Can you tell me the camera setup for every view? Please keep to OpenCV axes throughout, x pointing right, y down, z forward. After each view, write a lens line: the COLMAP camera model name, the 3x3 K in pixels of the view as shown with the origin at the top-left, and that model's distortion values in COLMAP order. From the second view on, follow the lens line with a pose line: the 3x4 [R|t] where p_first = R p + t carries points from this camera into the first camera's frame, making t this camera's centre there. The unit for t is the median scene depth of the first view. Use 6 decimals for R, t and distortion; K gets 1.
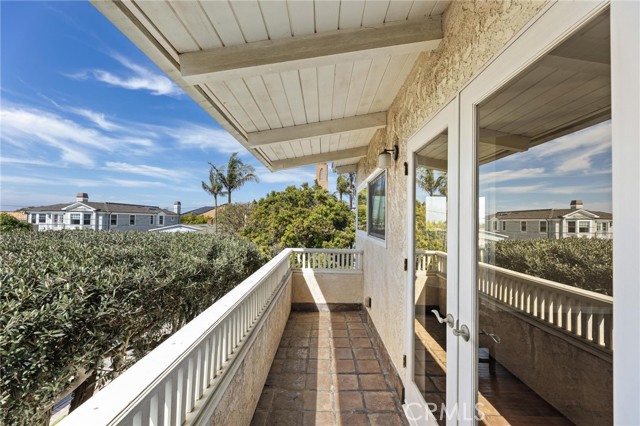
lens RADIAL K [[255.9, 0, 316.0], [0, 255.9, 214.6], [0, 0, 1]] dist [-0.022408, 0.000078]
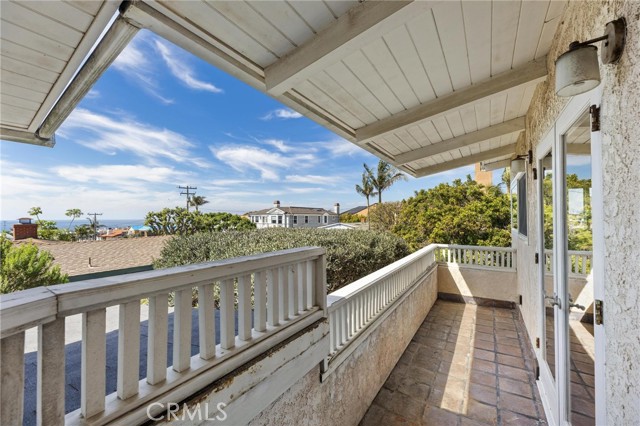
lens RADIAL K [[255.9, 0, 316.0], [0, 255.9, 214.6], [0, 0, 1]] dist [-0.022408, 0.000078]
pose [[0.841075, -0.024081, -0.540382, 0.030263], [0.029086, 0.999577, 0.000726, -0.006346], [0.540136, -0.016328, 0.841419, -0.106731]]
